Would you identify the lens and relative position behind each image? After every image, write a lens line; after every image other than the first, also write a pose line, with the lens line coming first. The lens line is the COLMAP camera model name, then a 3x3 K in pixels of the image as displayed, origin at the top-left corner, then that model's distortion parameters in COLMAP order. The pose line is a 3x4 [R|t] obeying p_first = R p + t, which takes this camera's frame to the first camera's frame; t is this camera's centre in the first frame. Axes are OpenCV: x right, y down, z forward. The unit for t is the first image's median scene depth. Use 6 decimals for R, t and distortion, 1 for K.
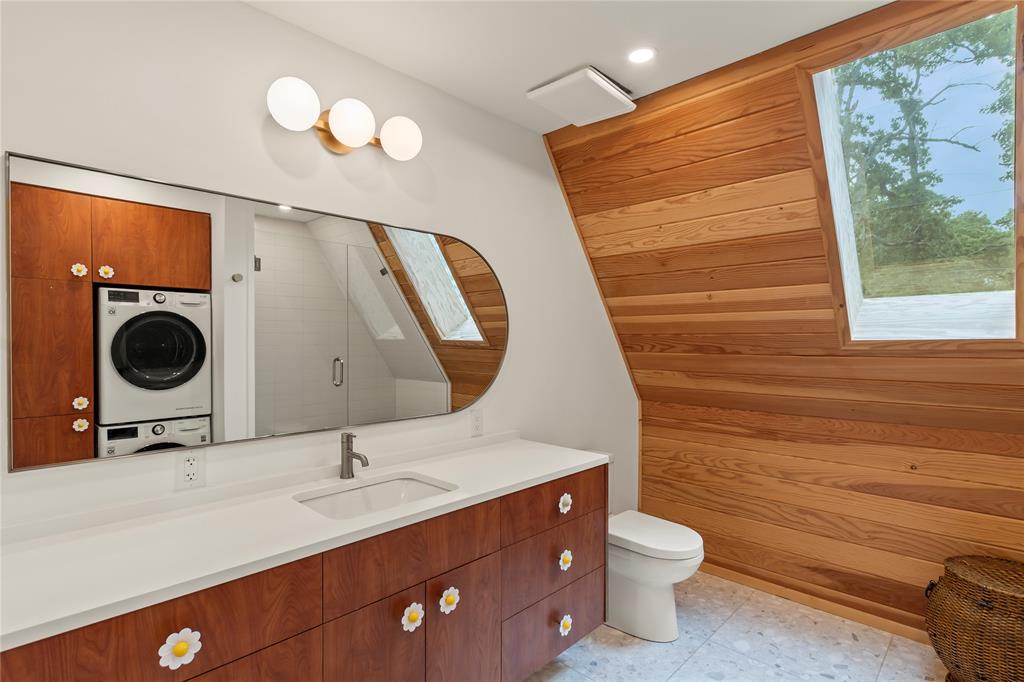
lens RADIAL K [[493.8, 0, 512.0], [0, 493.8, 342.7], [0, 0, 1]] dist [-0.014876, -0.000377]
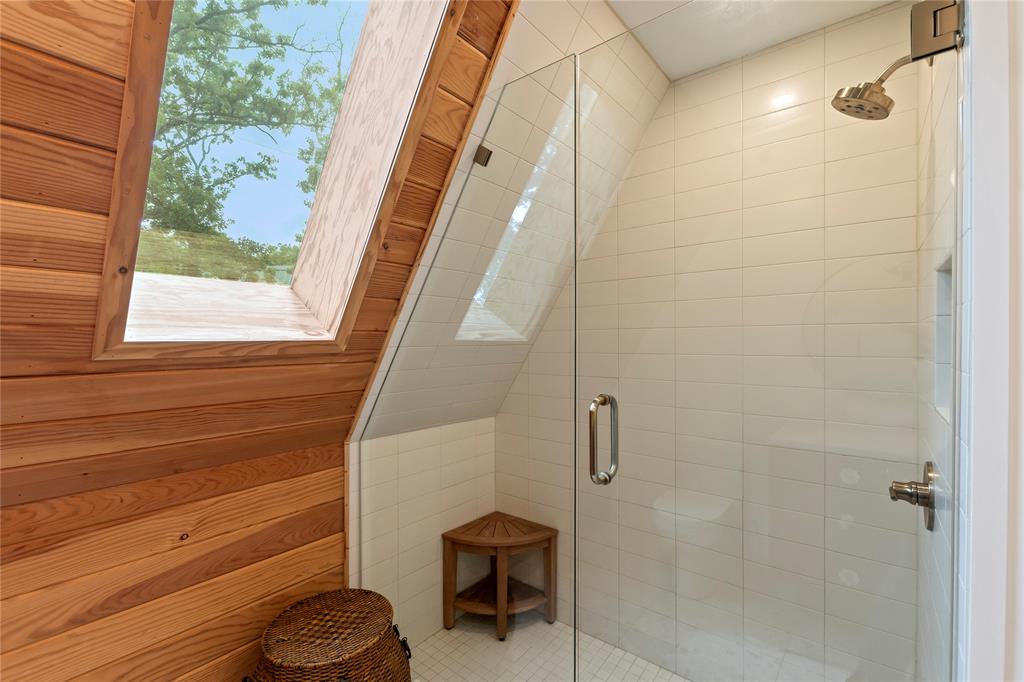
lens RADIAL K [[458.5, 0, 511.7], [0, 458.5, 347.0], [0, 0, 1]] dist [0.009539, -0.001694]
pose [[-0.093730, -0.008002, 0.995566, 0.174718], [0.005437, 0.999949, 0.008549, -0.001240], [-0.995583, 0.006214, -0.093681, 0.640288]]
